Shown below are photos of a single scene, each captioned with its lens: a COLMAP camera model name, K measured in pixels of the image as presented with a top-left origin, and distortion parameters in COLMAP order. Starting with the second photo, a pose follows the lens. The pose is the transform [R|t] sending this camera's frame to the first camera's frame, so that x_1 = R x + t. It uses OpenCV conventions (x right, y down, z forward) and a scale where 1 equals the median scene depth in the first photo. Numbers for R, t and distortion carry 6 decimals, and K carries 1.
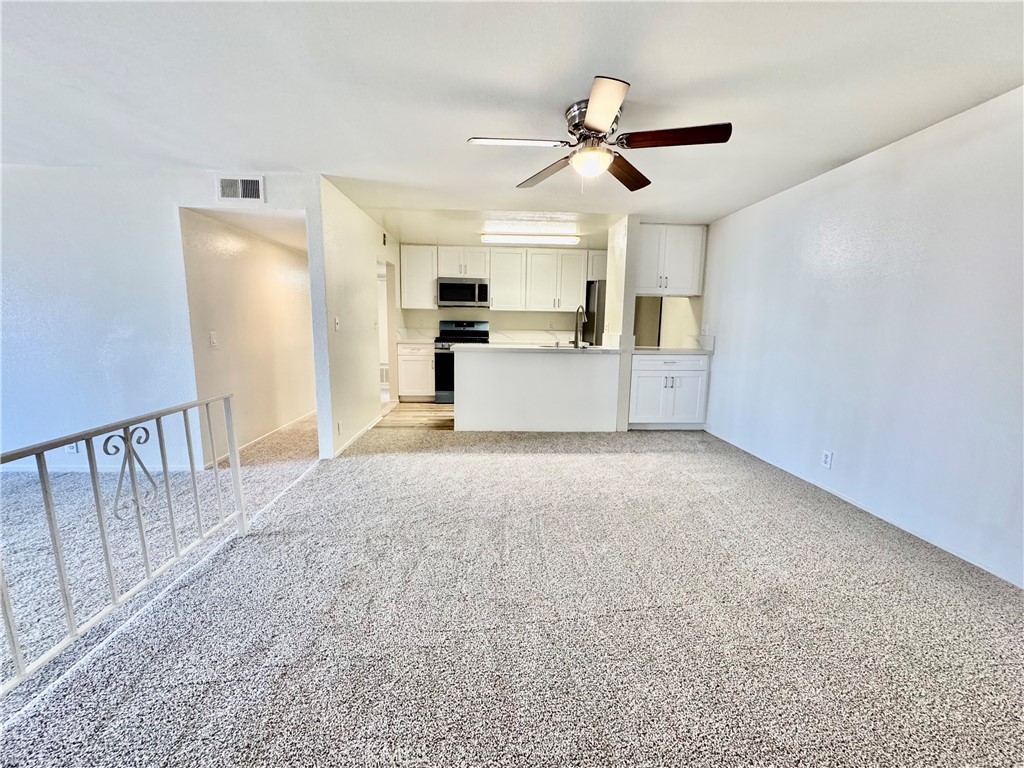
lens RADIAL K [[411.0, 0, 513.2], [0, 411.0, 383.0], [0, 0, 1]] dist [-0.004870, 0.000127]
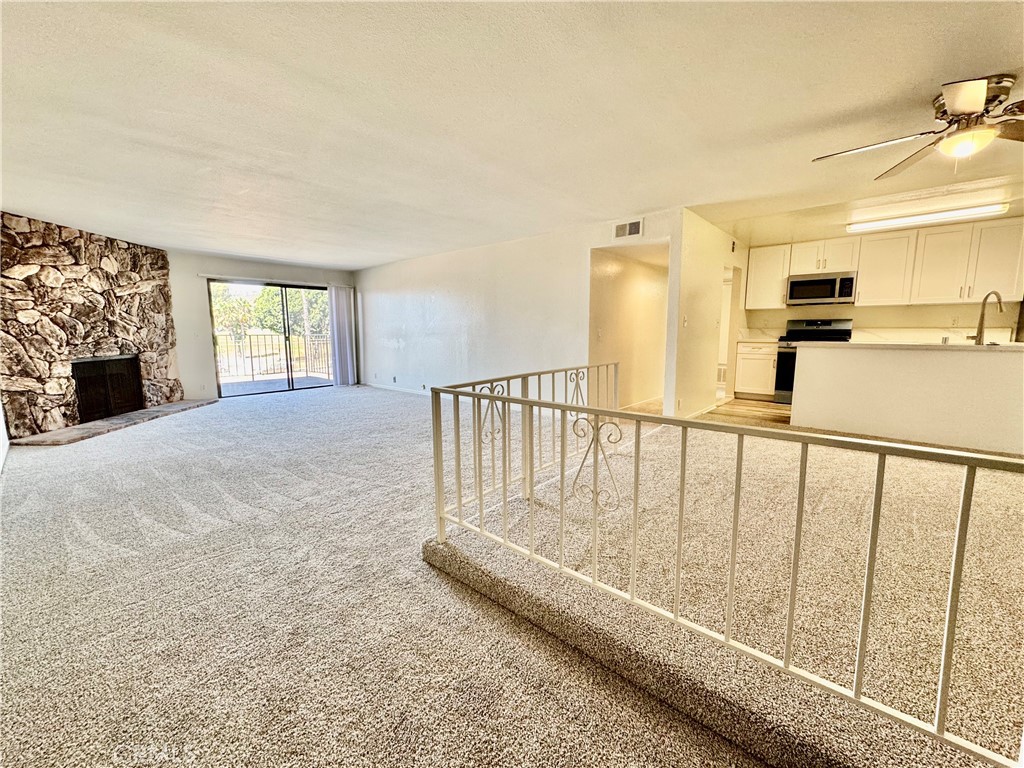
lens RADIAL K [[411.0, 0, 510.4], [0, 411.0, 382.9], [0, 0, 1]] dist [-0.004870, 0.000127]
pose [[0.707760, 0.072853, -0.702686, 0.069629], [-0.087957, 0.996016, 0.014672, 0.056509], [0.700956, 0.051422, 0.711348, -0.203742]]
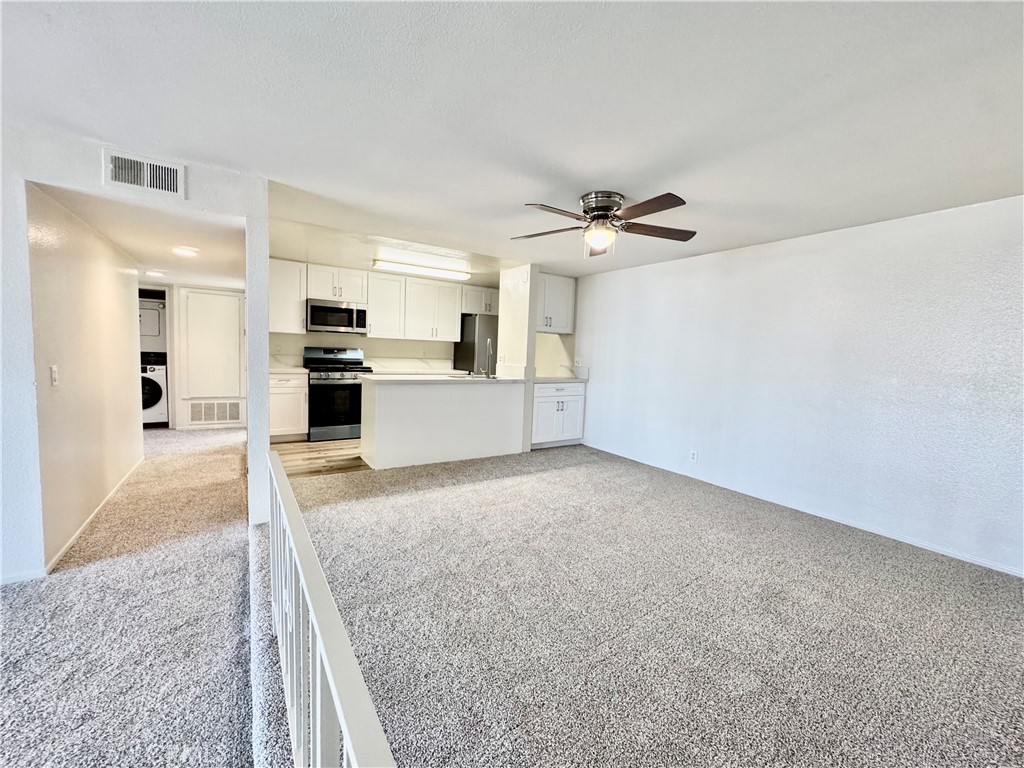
lens RADIAL K [[411.0, 0, 514.2], [0, 411.0, 379.9], [0, 0, 1]] dist [-0.004870, 0.000127]
pose [[0.866226, -0.014953, 0.499428, -0.316607], [0.045389, 0.997774, -0.048850, -0.024529], [-0.497586, 0.064984, 0.864977, 0.034382]]
